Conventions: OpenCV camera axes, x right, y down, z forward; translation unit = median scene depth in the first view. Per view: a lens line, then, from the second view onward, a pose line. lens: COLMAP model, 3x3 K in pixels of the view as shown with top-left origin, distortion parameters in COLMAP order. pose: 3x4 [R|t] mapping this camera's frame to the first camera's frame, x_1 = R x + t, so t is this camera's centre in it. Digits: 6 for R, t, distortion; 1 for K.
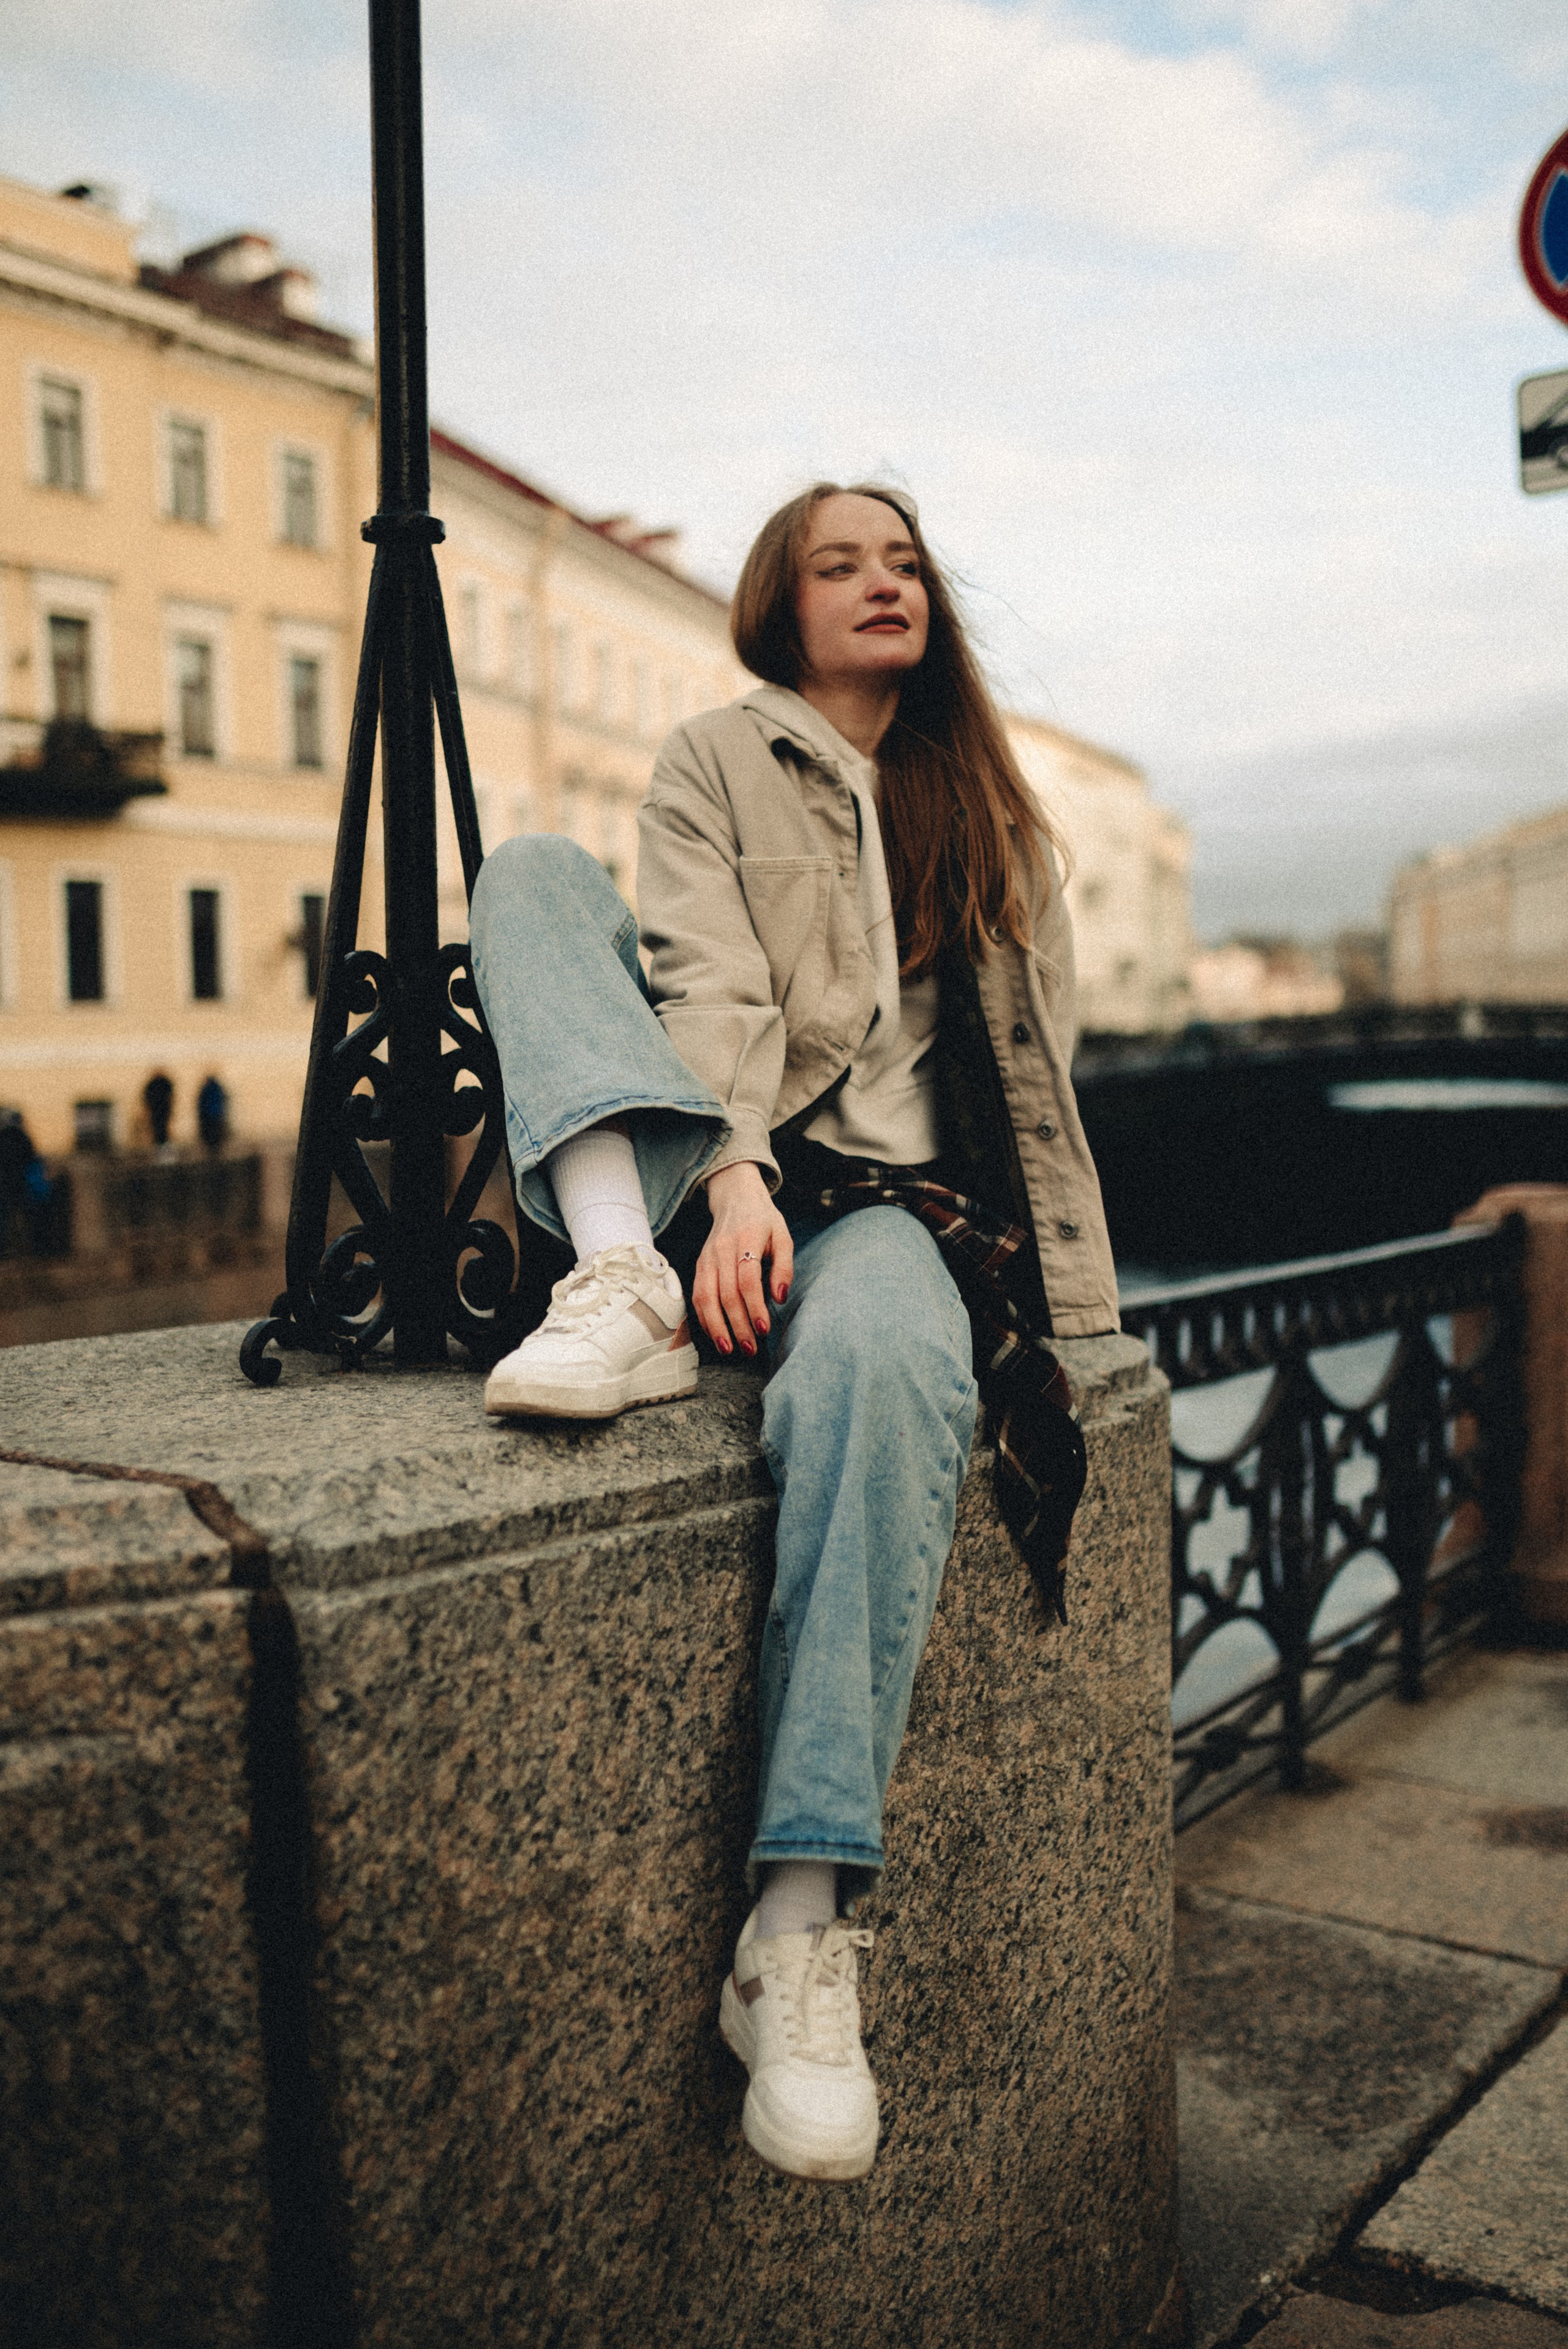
lens RADIAL K [[2247.5, 0, 784.0], [0, 2247.5, 1174.5], [0, 0, 1]] dist [-0.066127, 0.141543]
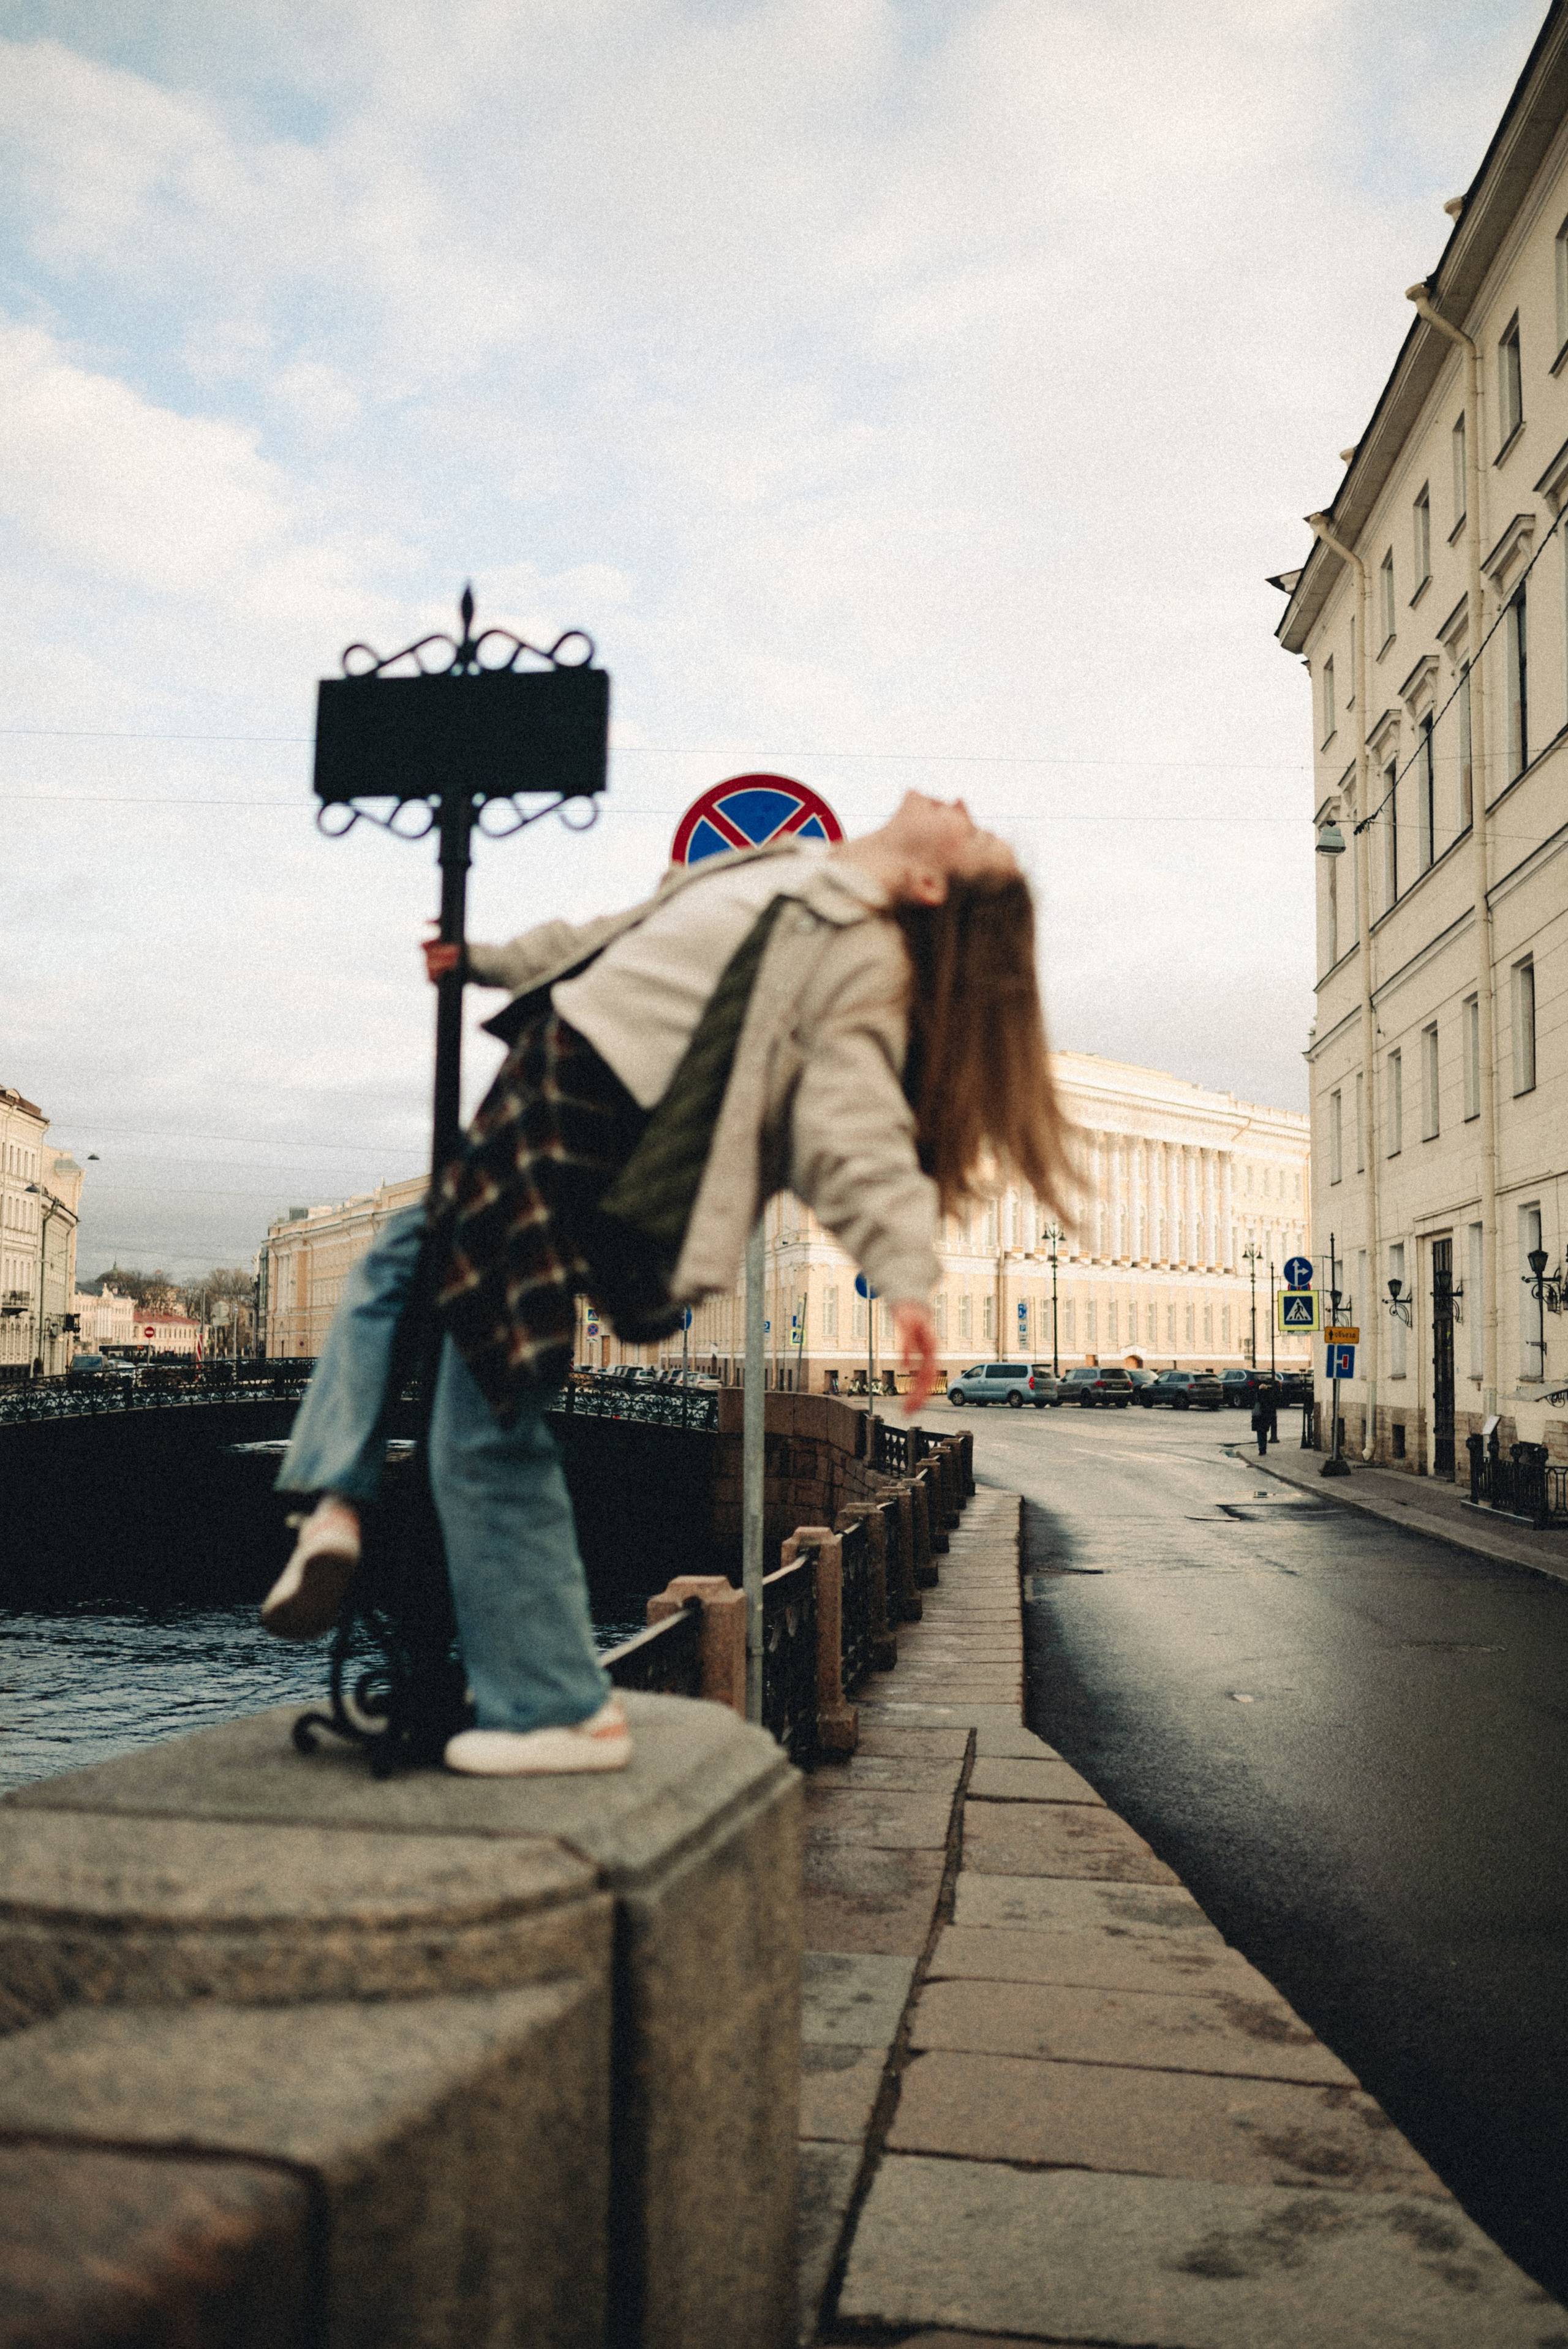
lens RADIAL K [[2247.5, 0, 784.0], [0, 2247.5, 1174.5], [0, 0, 1]] dist [-0.066127, 0.141543]
pose [[0.869776, 0.076925, 0.487414, -0.549762], [-0.004236, 0.988901, -0.148513, -0.065137], [-0.493429, 0.127108, 0.860448, -0.378265]]
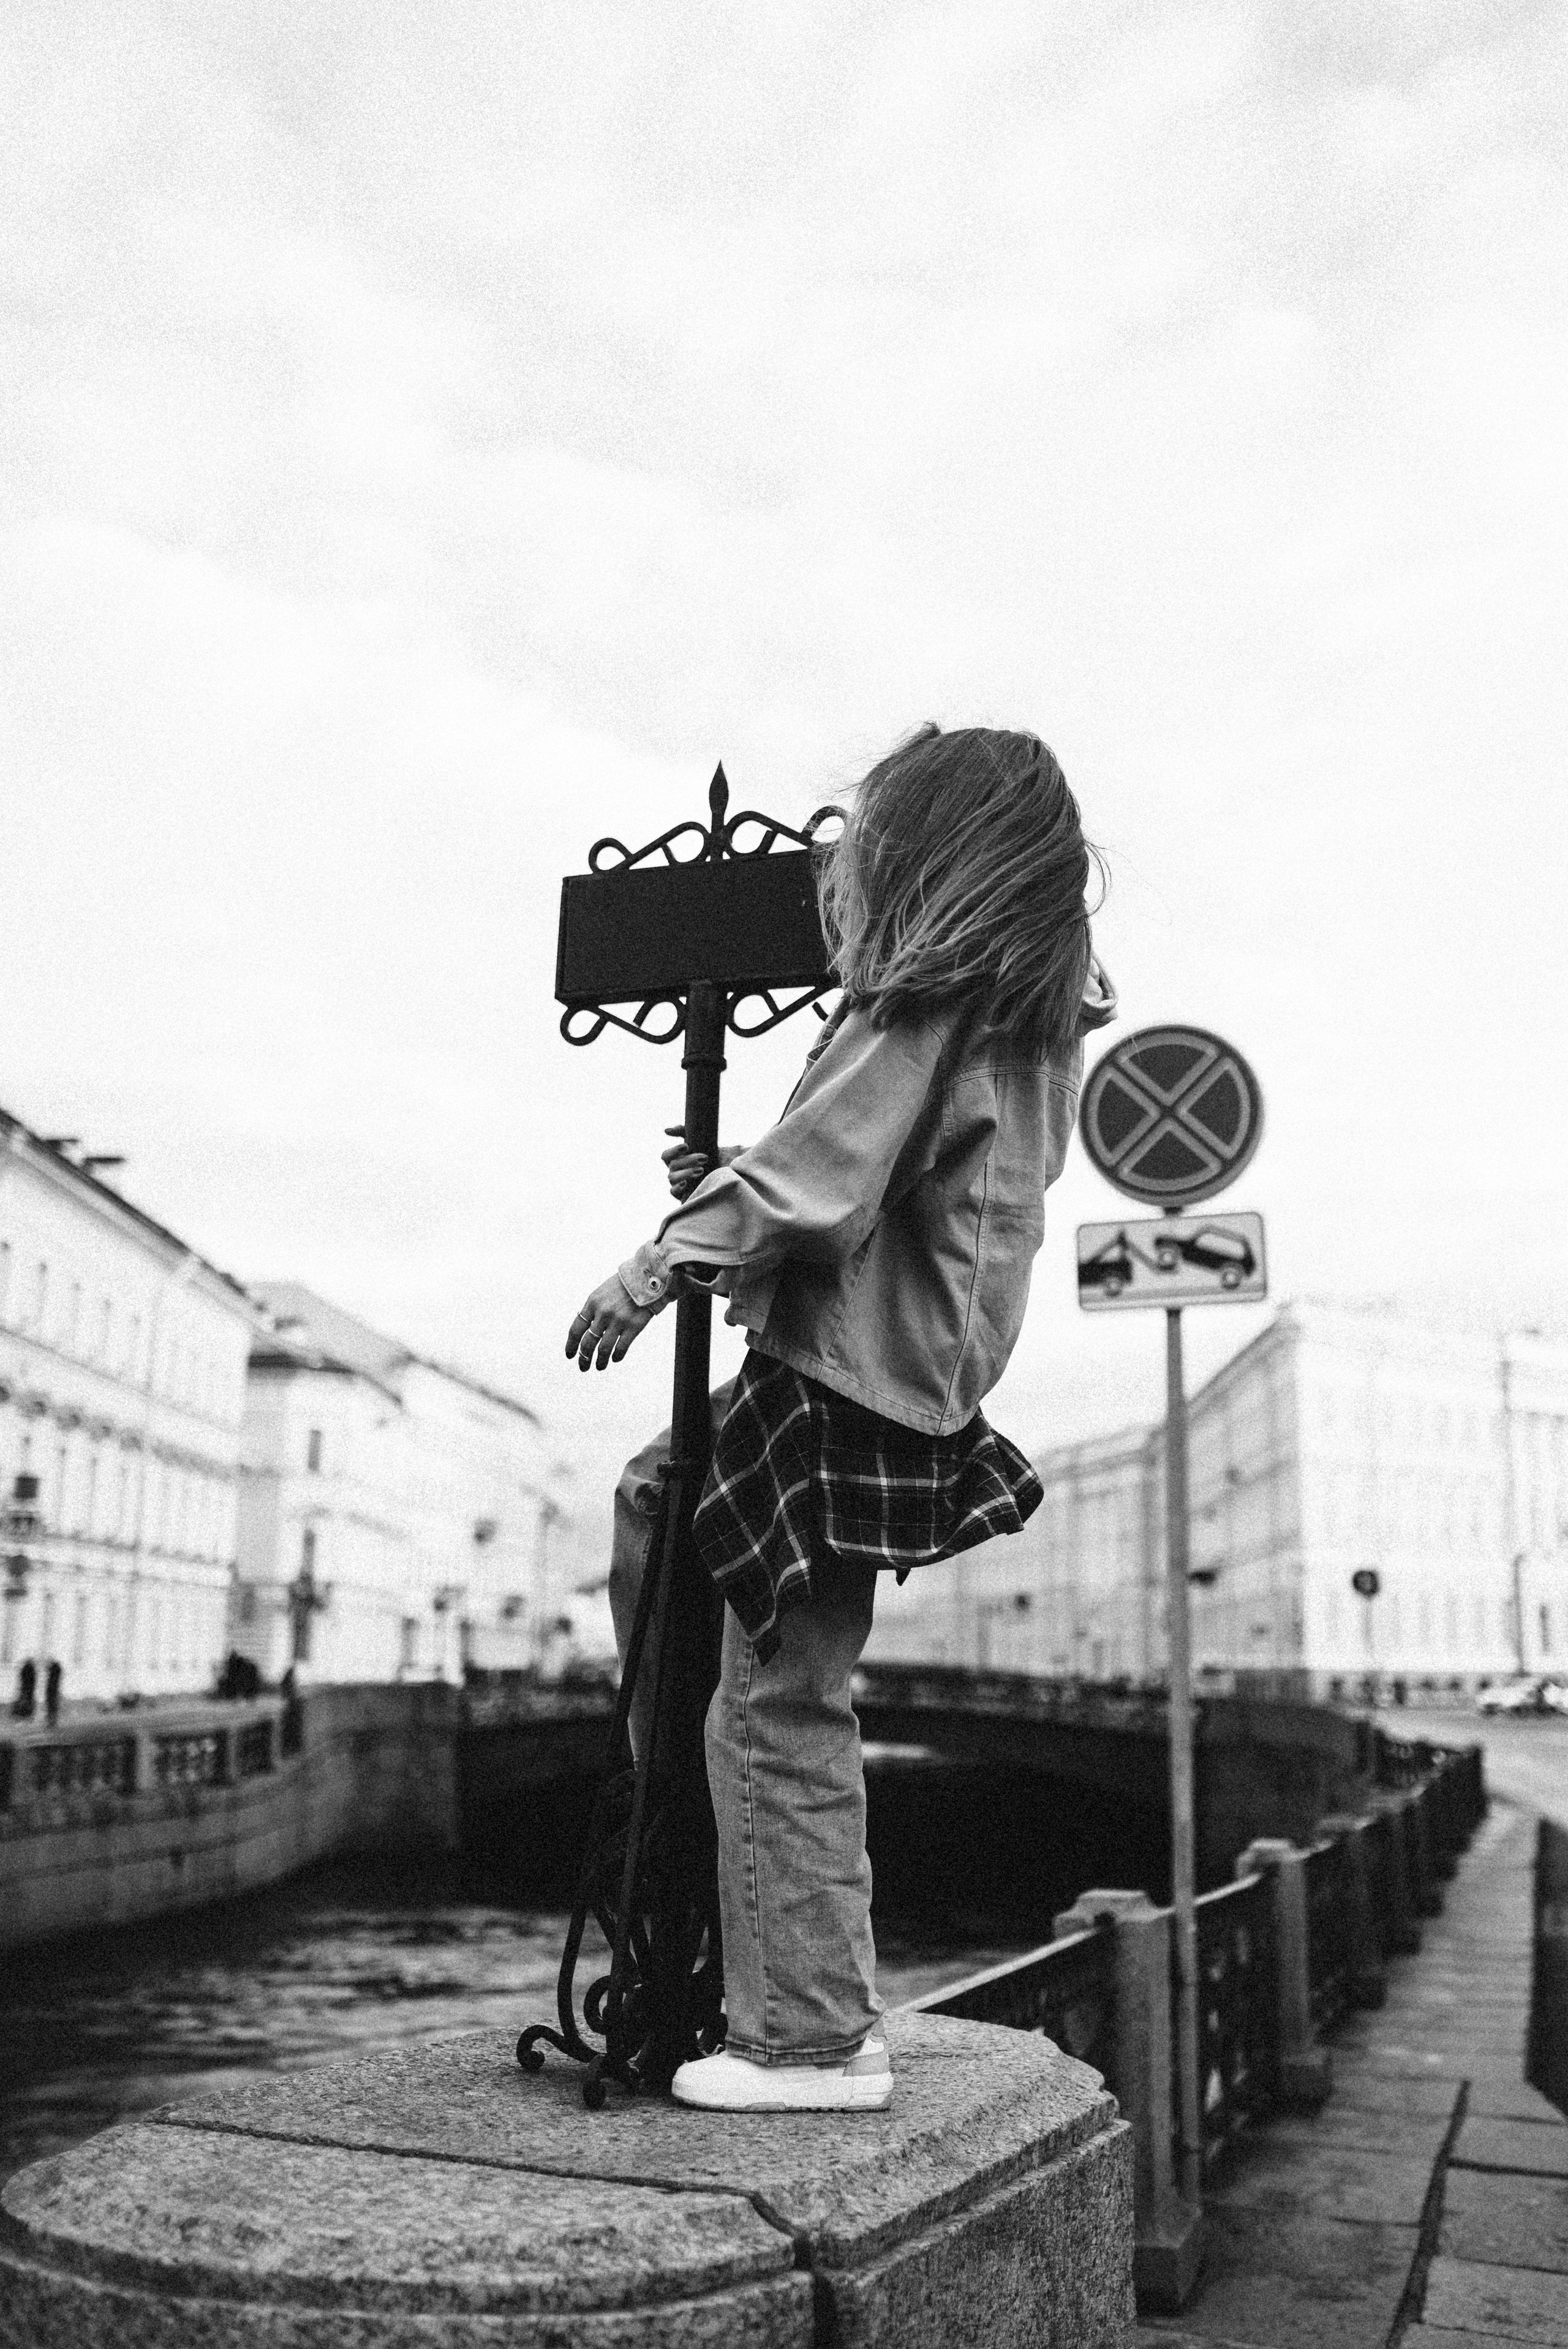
lens RADIAL K [[2247.5, 0, 784.0], [0, 2247.5, 1174.5], [0, 0, 1]] dist [-0.066127, 0.141543]
pose [[0.956264, 0.105350, 0.272876, -0.383299], [-0.026802, 0.960523, -0.276906, -0.053533], [-0.291276, 0.257481, 0.921337, -0.284434]]
